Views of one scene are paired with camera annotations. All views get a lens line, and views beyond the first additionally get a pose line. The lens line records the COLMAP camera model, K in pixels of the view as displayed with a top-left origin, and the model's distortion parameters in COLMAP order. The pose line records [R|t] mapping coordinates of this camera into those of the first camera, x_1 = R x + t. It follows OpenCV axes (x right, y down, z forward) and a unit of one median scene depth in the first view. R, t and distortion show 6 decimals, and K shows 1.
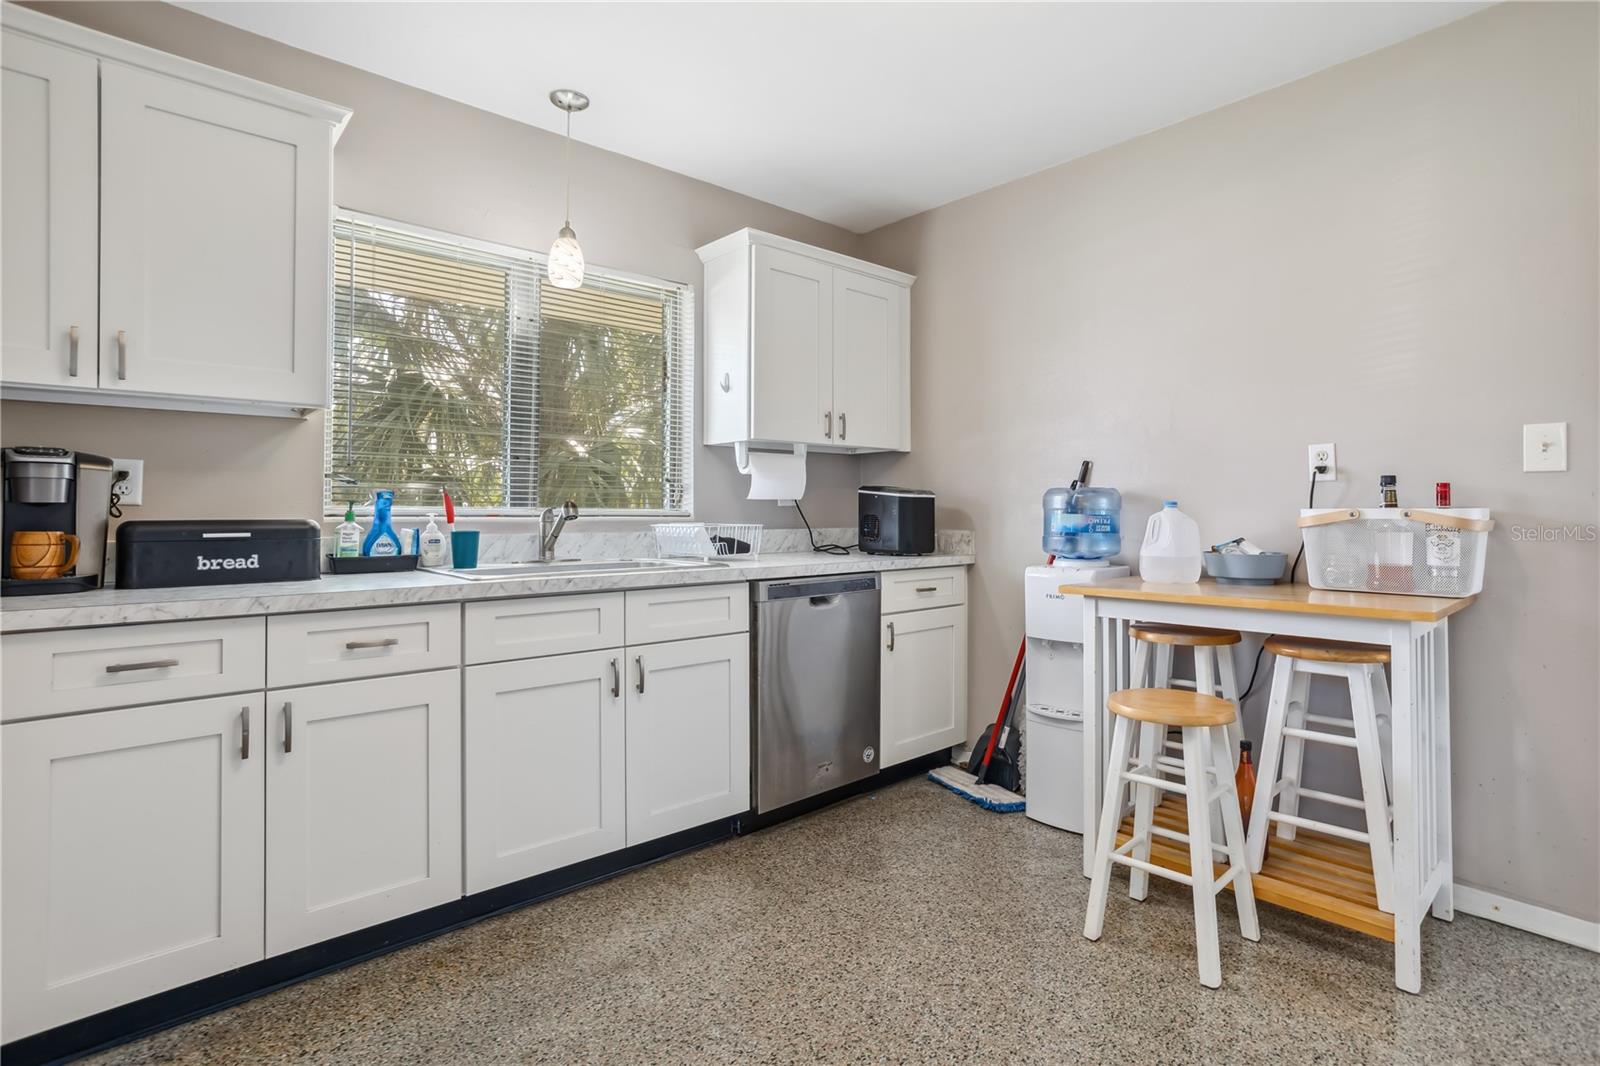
lens RADIAL K [[791.8, 0, 806.6], [0, 791.8, 506.8], [0, 0, 1]] dist [-0.048773, 0.029664]
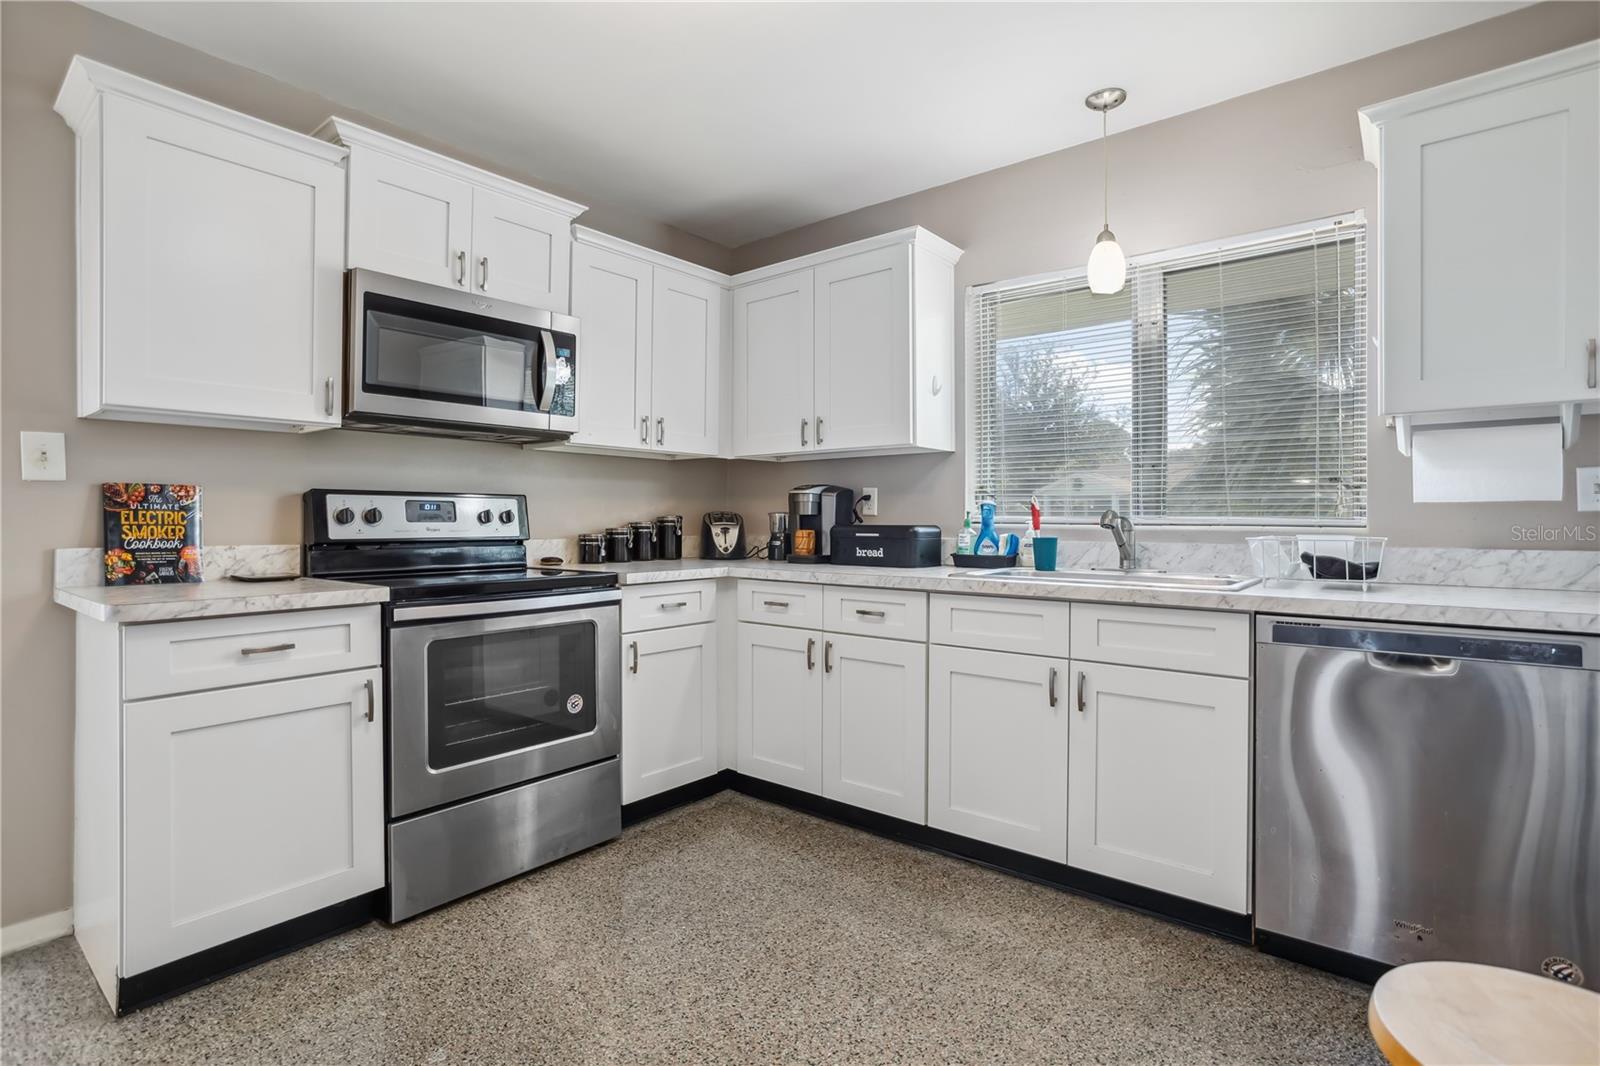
lens RADIAL K [[771.3, 0, 797.6], [0, 771.3, 526.3], [0, 0, 1]] dist [-0.047774, 0.025366]
pose [[0.160378, 0.009146, -0.987013, 0.641089], [0.004171, 0.999942, 0.009943, 0.003104], [0.987047, -0.005711, 0.160331, 0.515002]]
